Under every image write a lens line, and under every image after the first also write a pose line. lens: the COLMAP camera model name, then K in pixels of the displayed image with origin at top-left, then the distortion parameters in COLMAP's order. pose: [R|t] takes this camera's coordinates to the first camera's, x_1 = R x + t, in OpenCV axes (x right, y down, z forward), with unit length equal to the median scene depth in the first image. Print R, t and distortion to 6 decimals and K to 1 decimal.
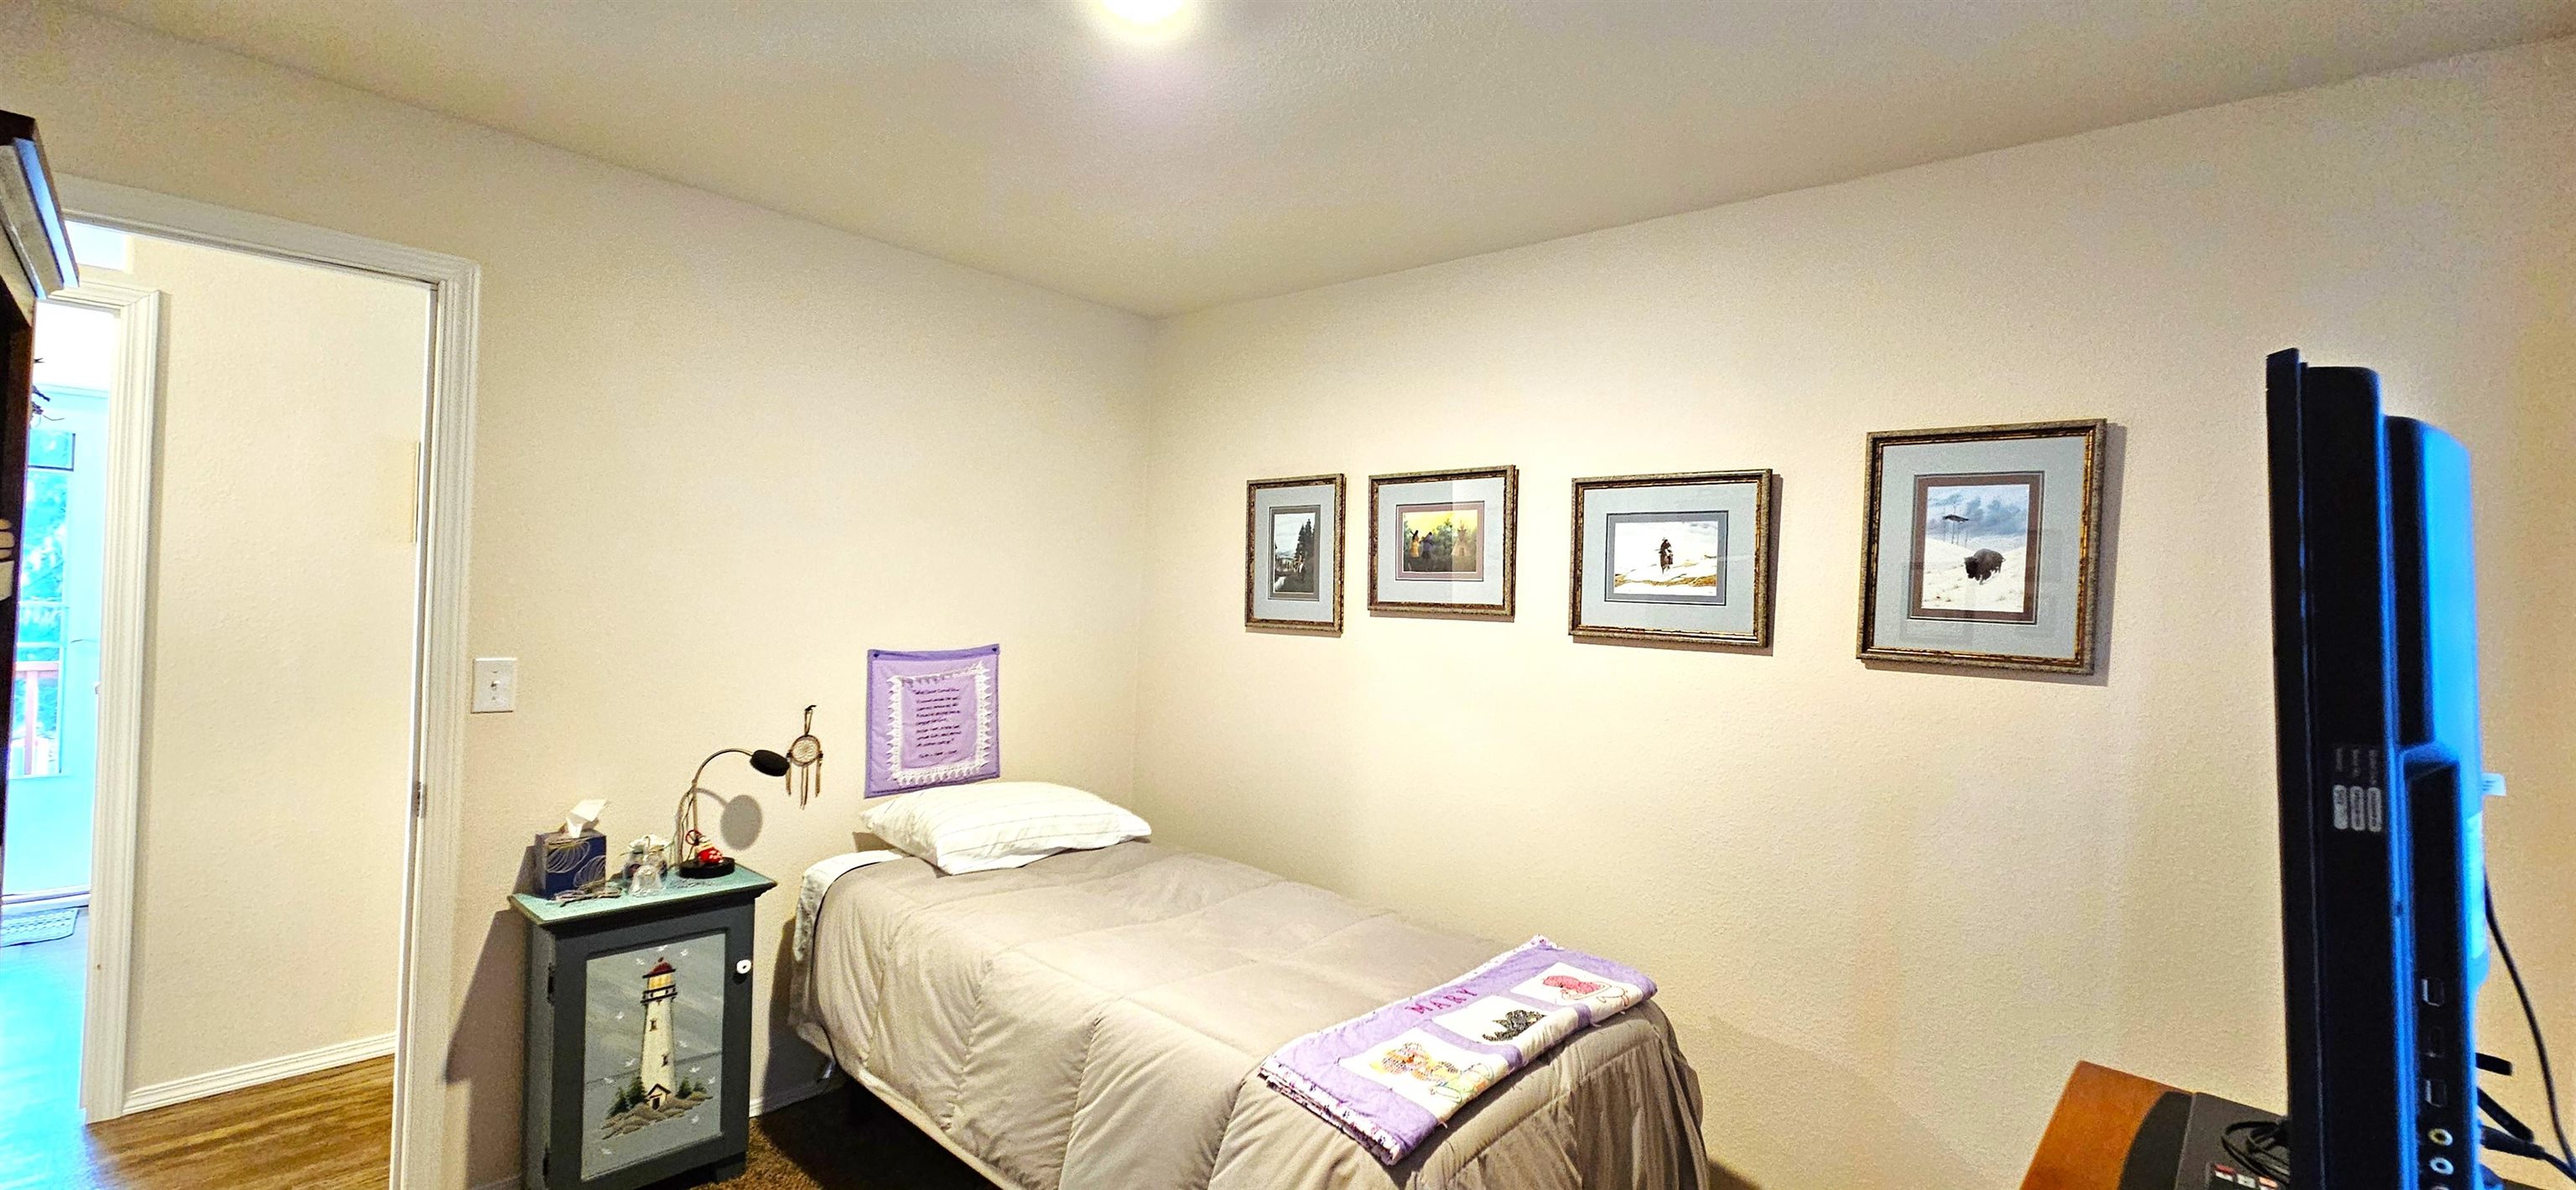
lens RADIAL K [[1053.0, 0, 1294.8], [0, 1053.0, 589.8], [0, 0, 1]] dist [0.001858, 0.000623]
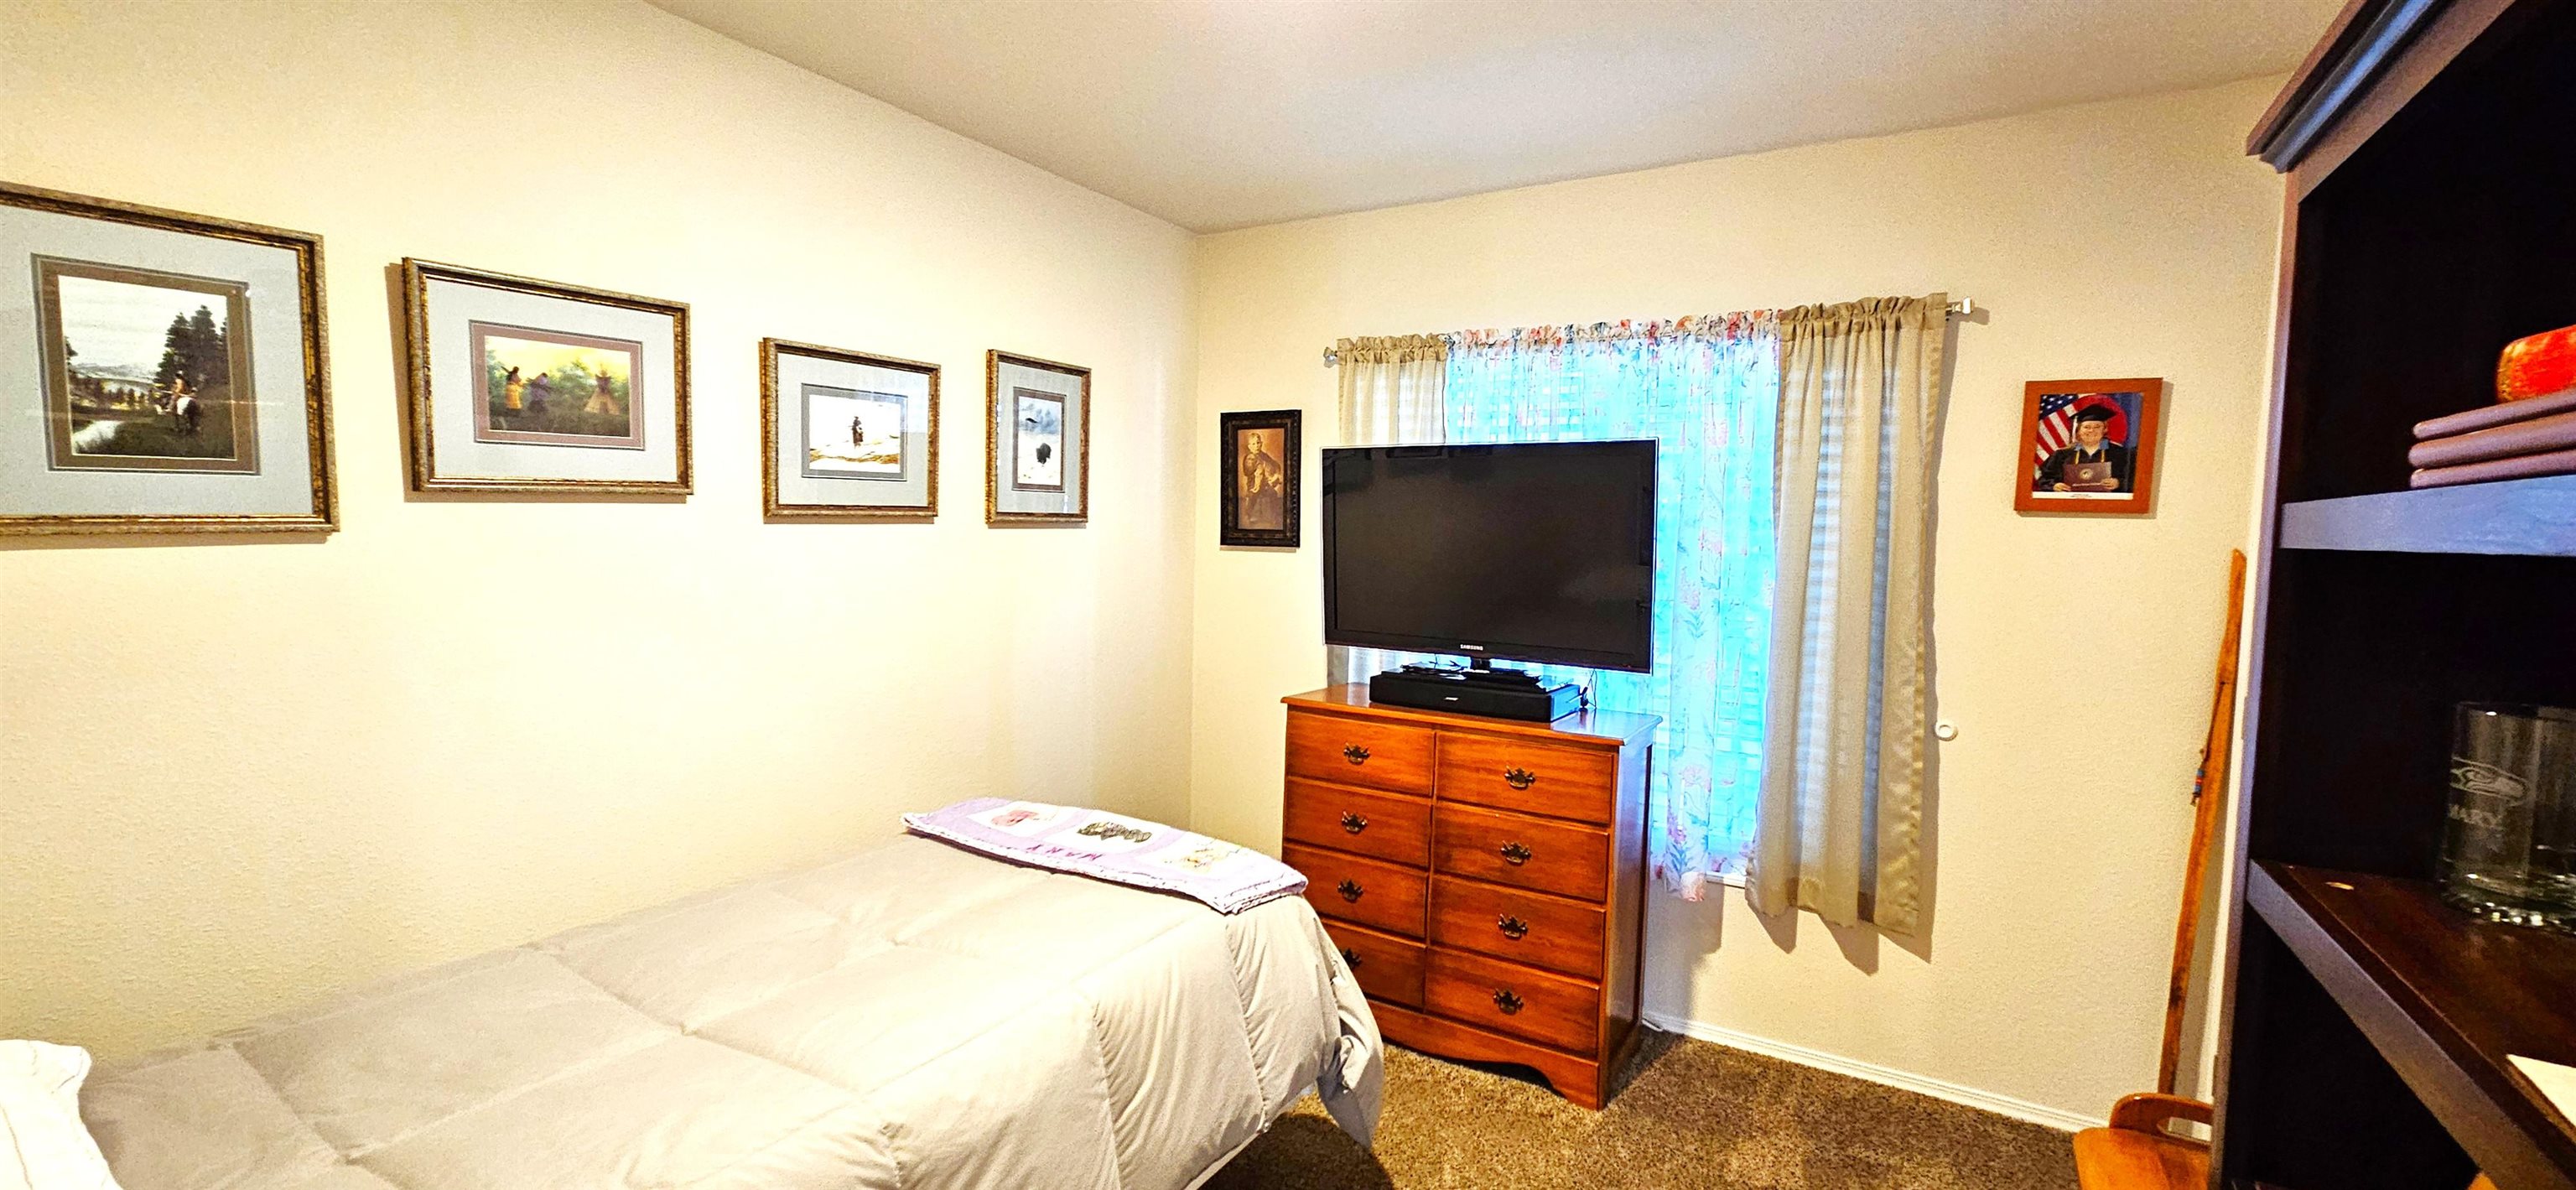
lens RADIAL K [[1053.0, 0, 1296.8], [0, 1053.0, 588.4], [0, 0, 1]] dist [0.001858, 0.000623]
pose [[-0.189160, -0.113014, 0.975421, -0.721895], [-0.026964, 0.993578, 0.109889, -0.005949], [-0.981576, -0.005514, -0.190992, 0.749016]]
